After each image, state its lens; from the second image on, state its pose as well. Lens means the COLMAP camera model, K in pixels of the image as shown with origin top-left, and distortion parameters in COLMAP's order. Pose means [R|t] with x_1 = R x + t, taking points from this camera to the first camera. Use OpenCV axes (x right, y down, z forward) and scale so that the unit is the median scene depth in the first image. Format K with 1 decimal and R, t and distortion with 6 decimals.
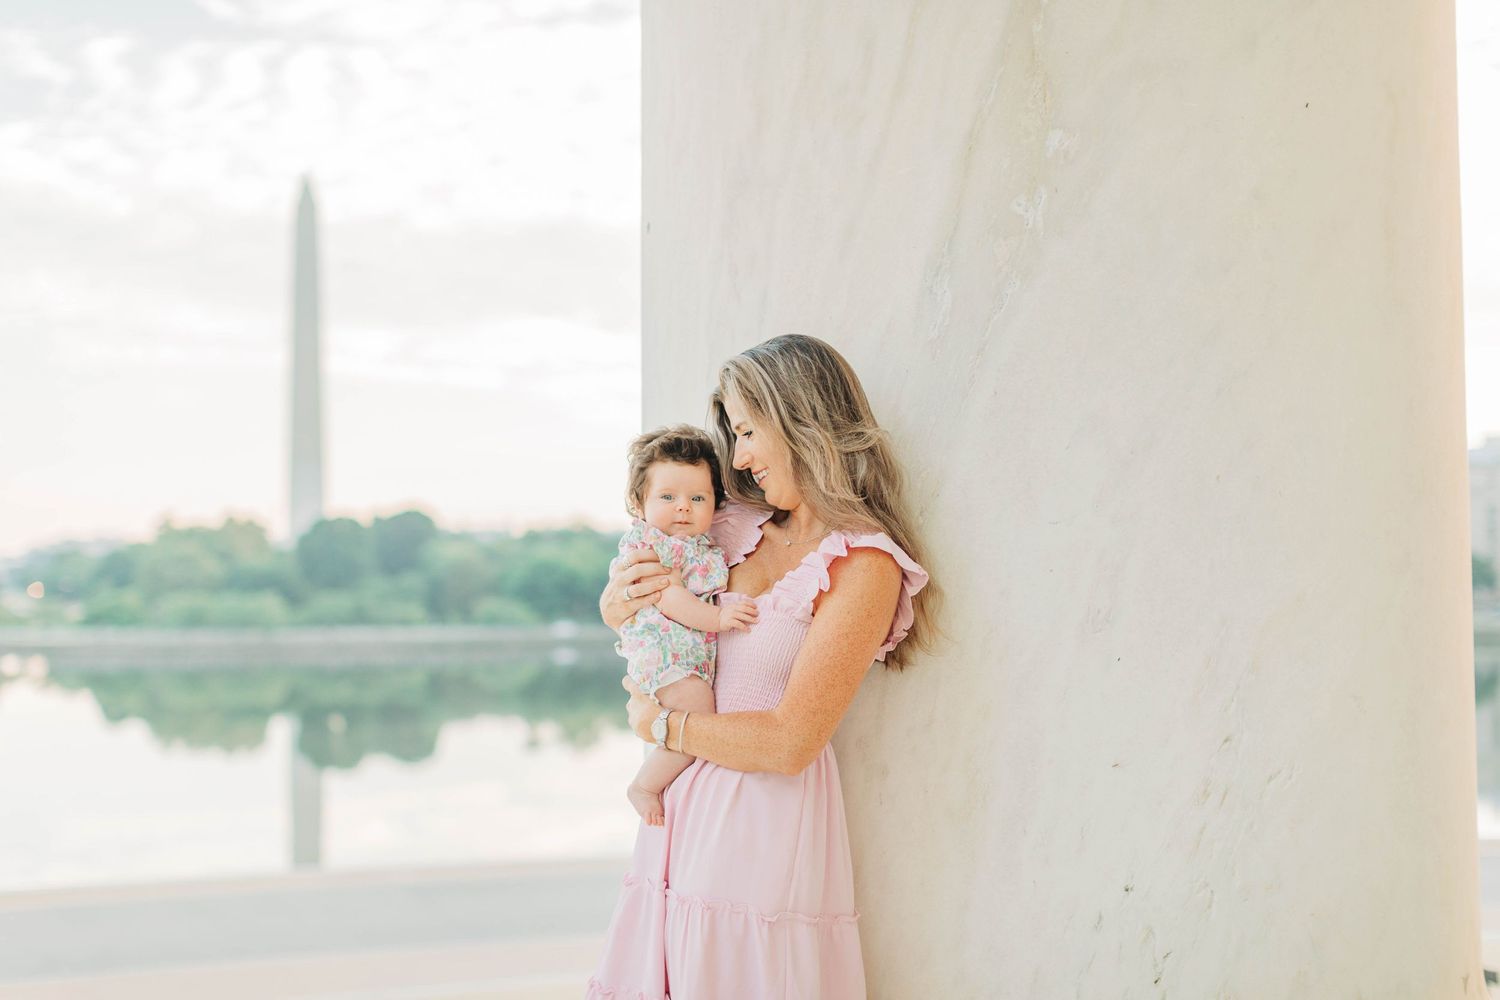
lens RADIAL K [[2114.9, 0, 748.5], [0, 2114.9, 458.8], [0, 0, 1]] dist [-0.010315, -0.033010]
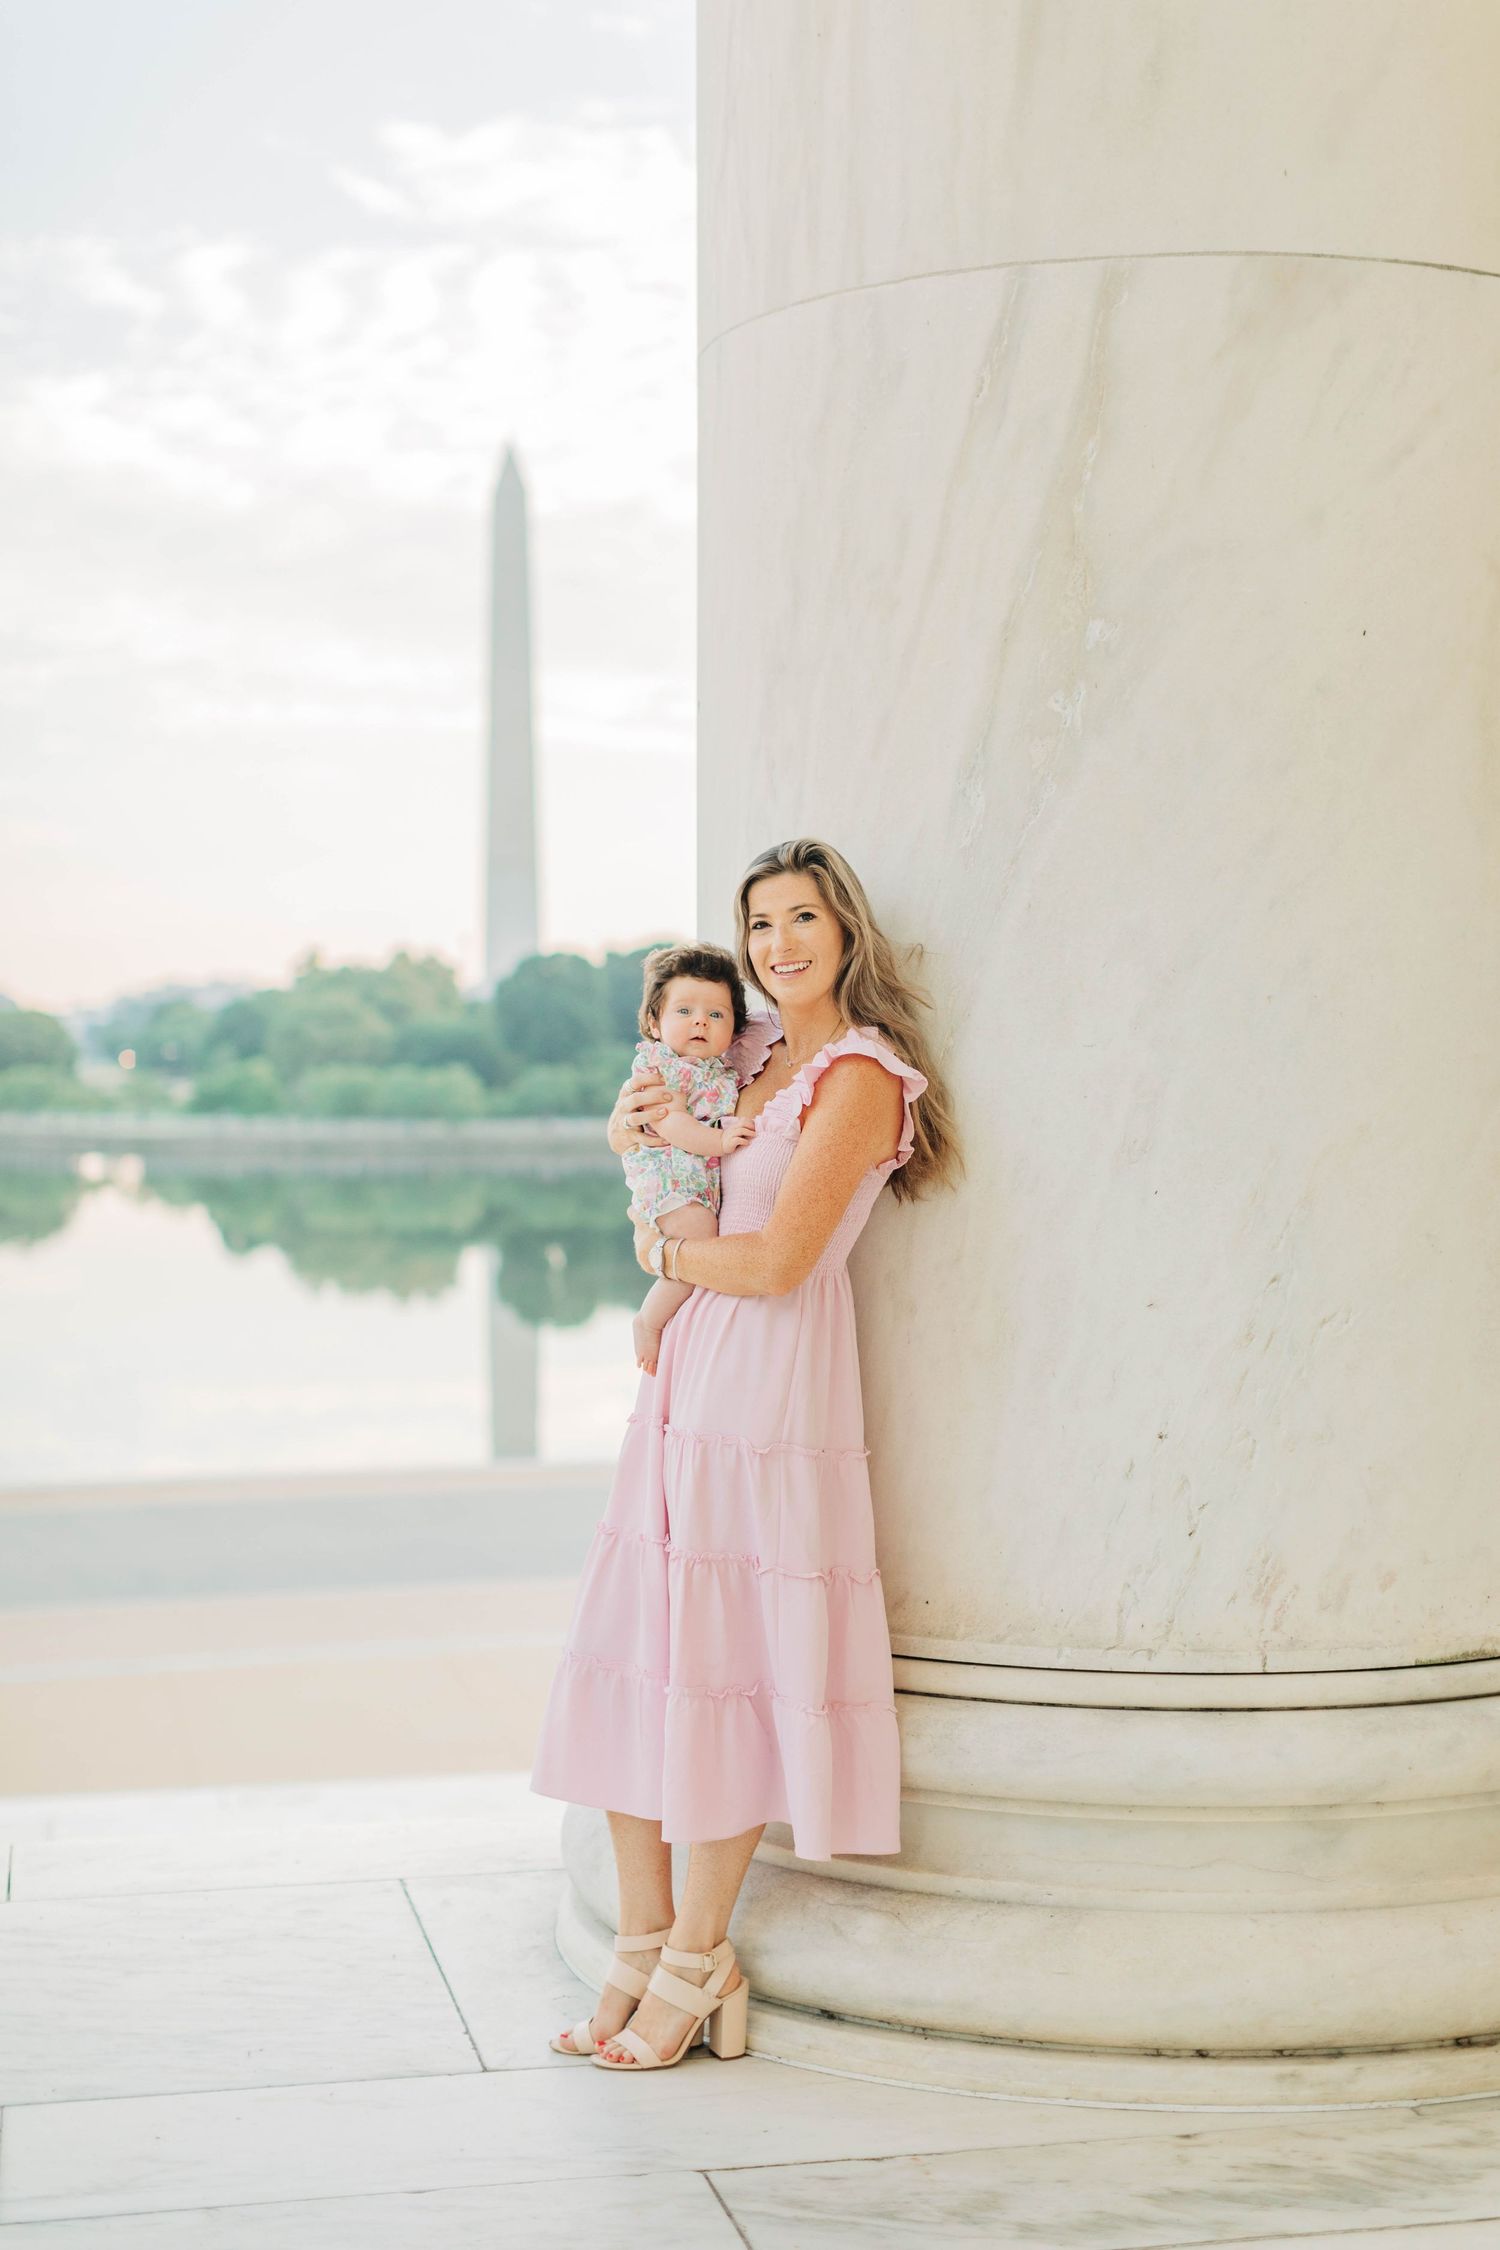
lens RADIAL K [[3172.3, 0, 750.0], [0, 3172.3, 1125.0], [0, 0, 1]] dist [-0.010315, -0.033010]
pose [[0.991414, 0.009730, -0.130401, 0.177993], [0.000847, 0.996729, 0.080813, -0.047839], [0.130761, -0.080230, 0.988162, -0.403162]]
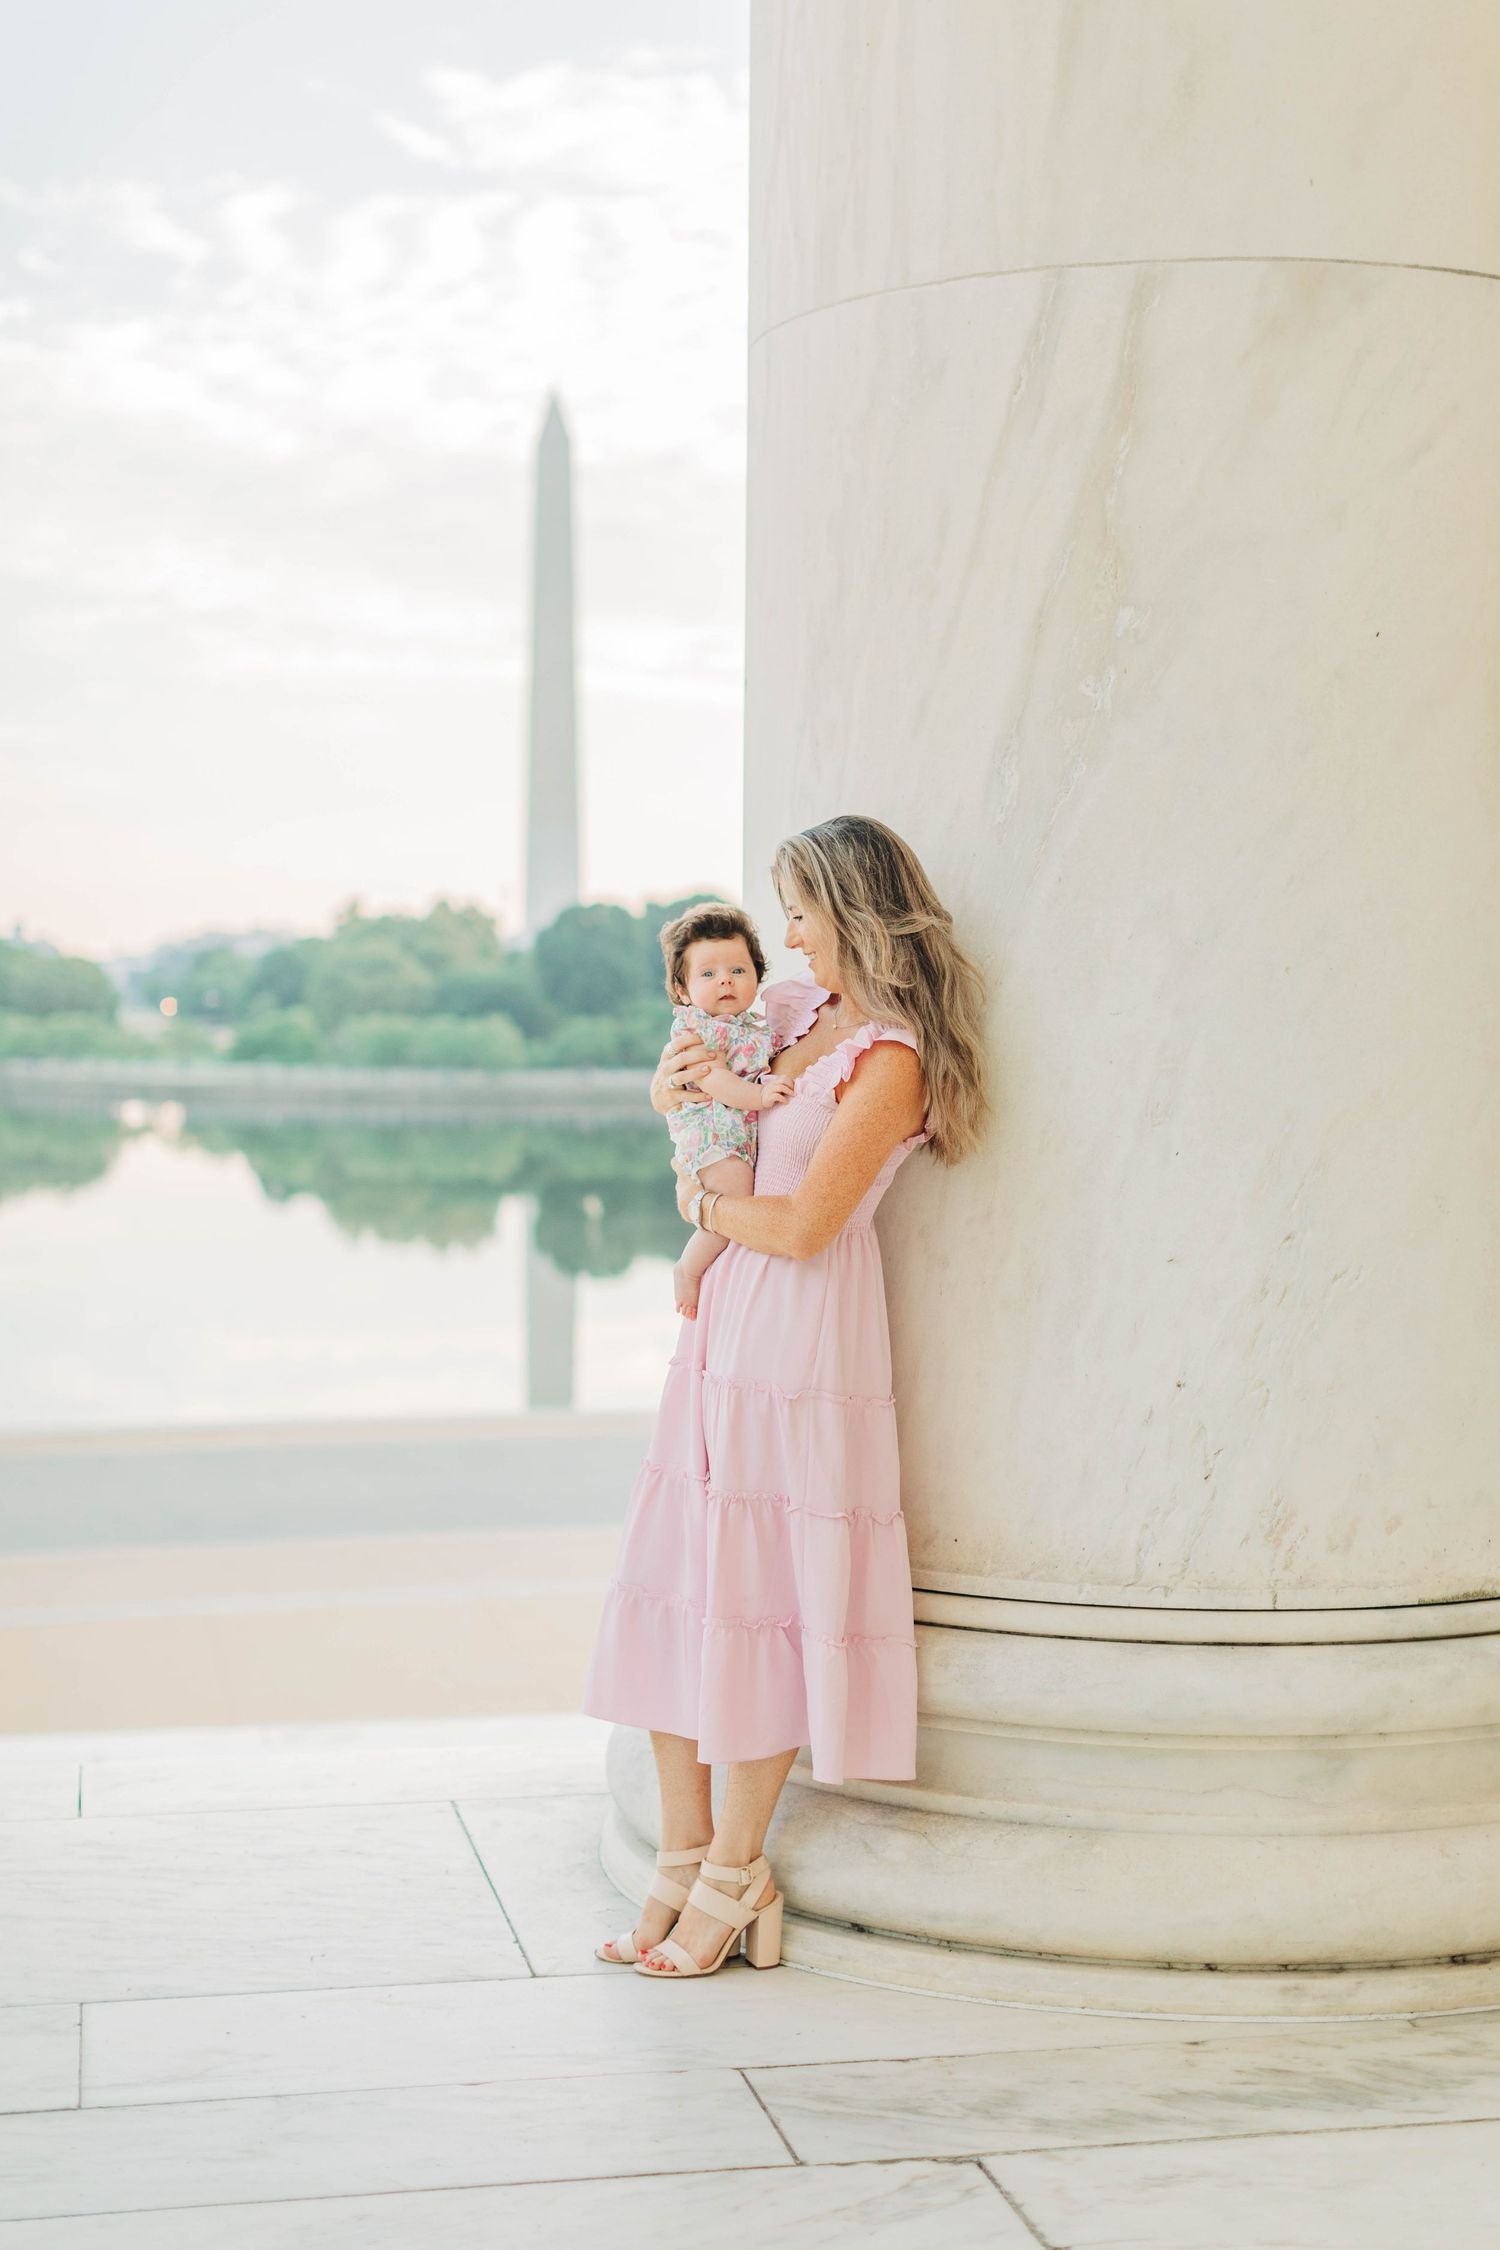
lens RADIAL K [[3172.3, 0, 750.0], [0, 3172.3, 1125.0], [0, 0, 1]] dist [-0.010315, -0.033010]
pose [[0.989613, 0.020569, -0.142281, 0.186311], [-0.006911, 0.995374, 0.095827, -0.057903], [0.143594, -0.093849, 0.985177, -0.476952]]
